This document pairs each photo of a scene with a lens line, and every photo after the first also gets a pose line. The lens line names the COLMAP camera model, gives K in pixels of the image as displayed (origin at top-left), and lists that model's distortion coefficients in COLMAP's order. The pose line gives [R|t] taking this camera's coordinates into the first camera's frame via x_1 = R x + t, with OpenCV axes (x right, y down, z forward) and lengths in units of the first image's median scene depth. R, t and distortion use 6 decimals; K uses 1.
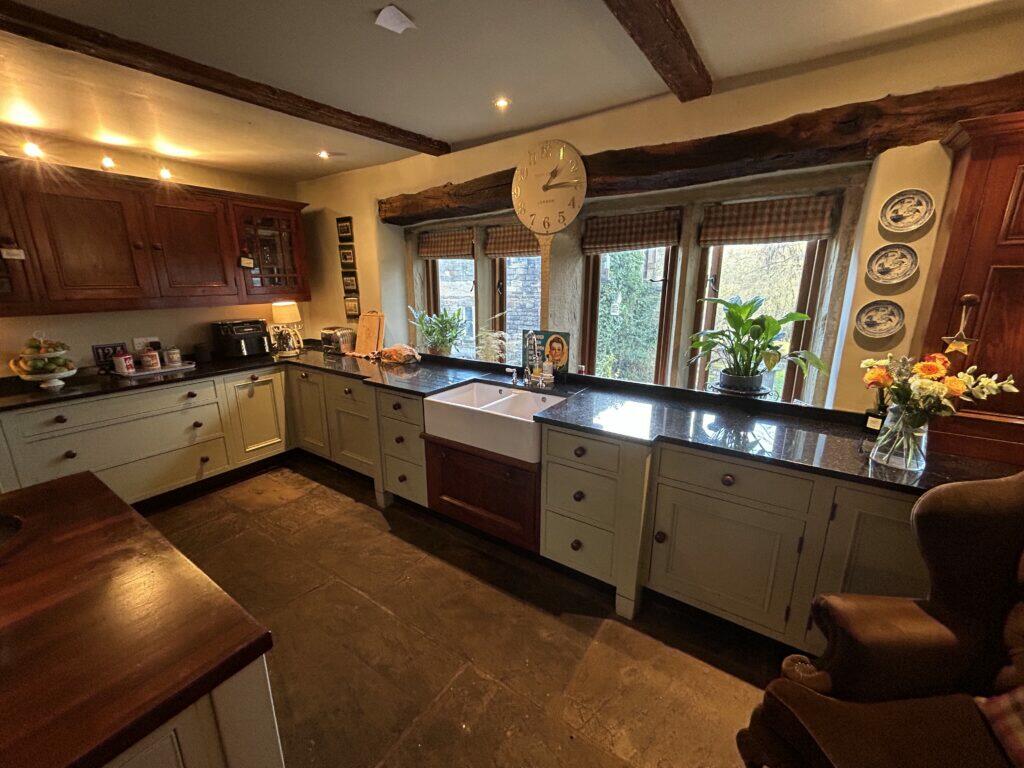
lens RADIAL K [[416.1, 0, 512.5], [0, 416.1, 383.2], [0, 0, 1]] dist [-0.002094, 0.001154]
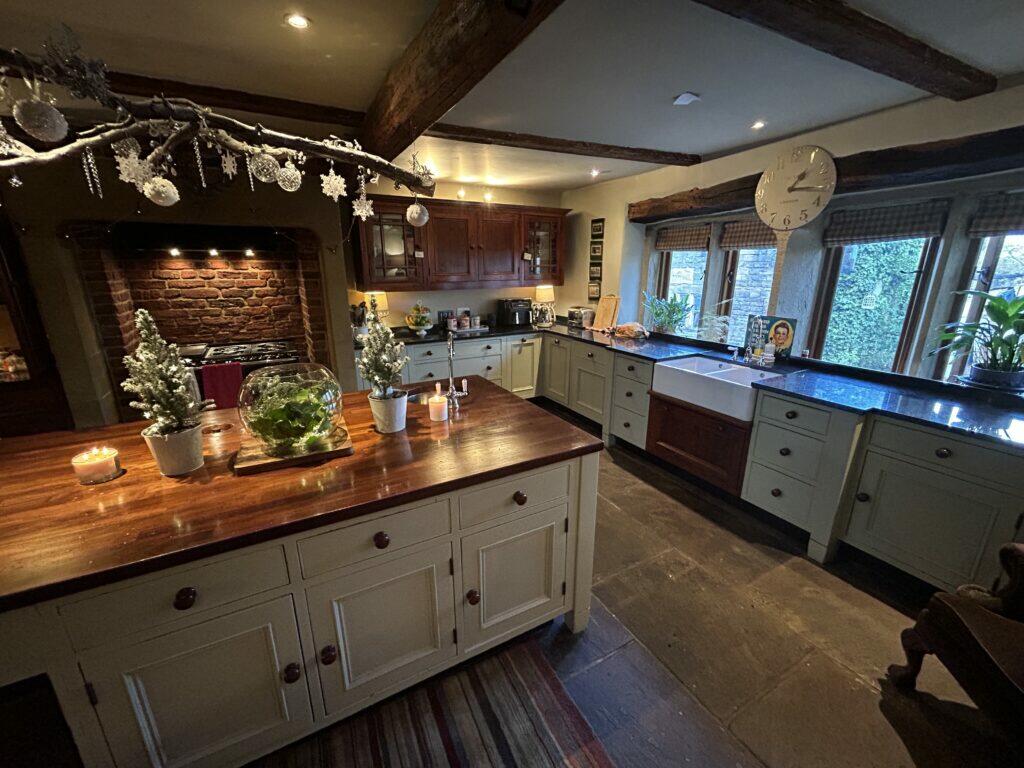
lens RADIAL K [[416.1, 0, 510.6], [0, 416.1, 382.4], [0, 0, 1]] dist [-0.002094, 0.001154]
pose [[0.887087, 0.123755, -0.444703, -0.026830], [-0.110660, 0.992313, 0.055404, 0.068007], [0.448141, 0.000063, 0.893963, -0.326195]]
